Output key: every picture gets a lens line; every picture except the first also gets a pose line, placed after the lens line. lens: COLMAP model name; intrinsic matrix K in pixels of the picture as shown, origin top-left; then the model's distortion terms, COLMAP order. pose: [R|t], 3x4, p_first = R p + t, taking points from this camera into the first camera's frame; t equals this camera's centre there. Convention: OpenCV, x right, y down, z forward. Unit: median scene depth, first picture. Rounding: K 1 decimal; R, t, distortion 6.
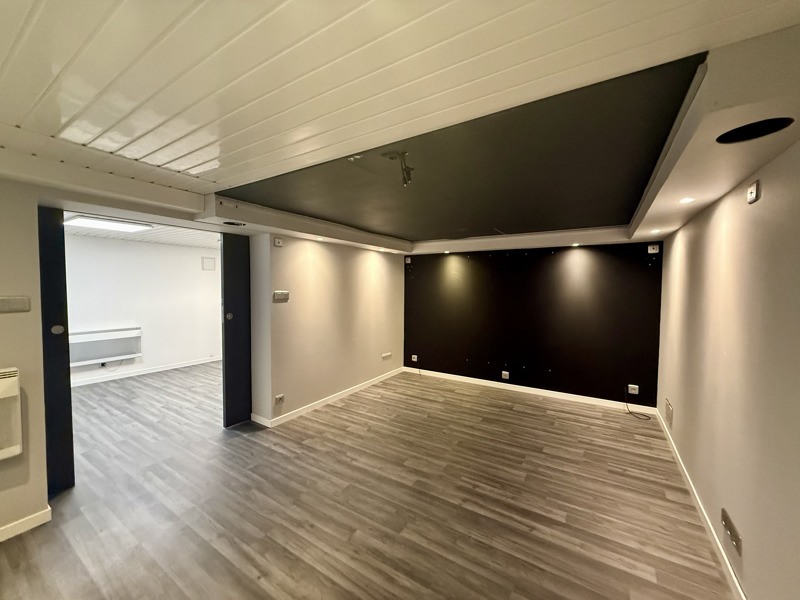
lens RADIAL K [[317.7, 0, 400.9], [0, 317.7, 299.2], [0, 0, 1]] dist [0.000412, 0.000023]
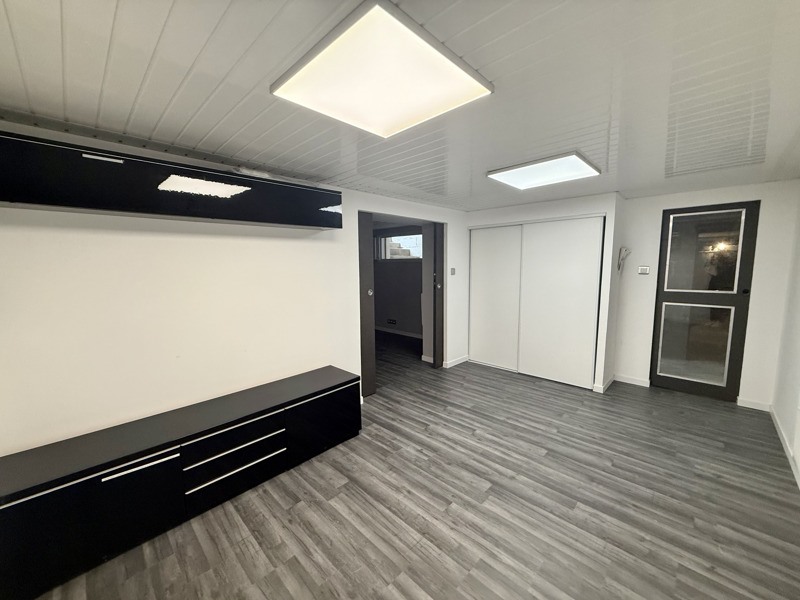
lens RADIAL K [[317.7, 0, 399.1], [0, 317.7, 299.2], [0, 0, 1]] dist [0.000412, 0.000023]
pose [[-0.979304, -0.020359, 0.201366, -0.711840], [0.011556, 0.987681, 0.156056, -0.074495], [-0.202063, 0.155153, -0.967005, 1.670791]]
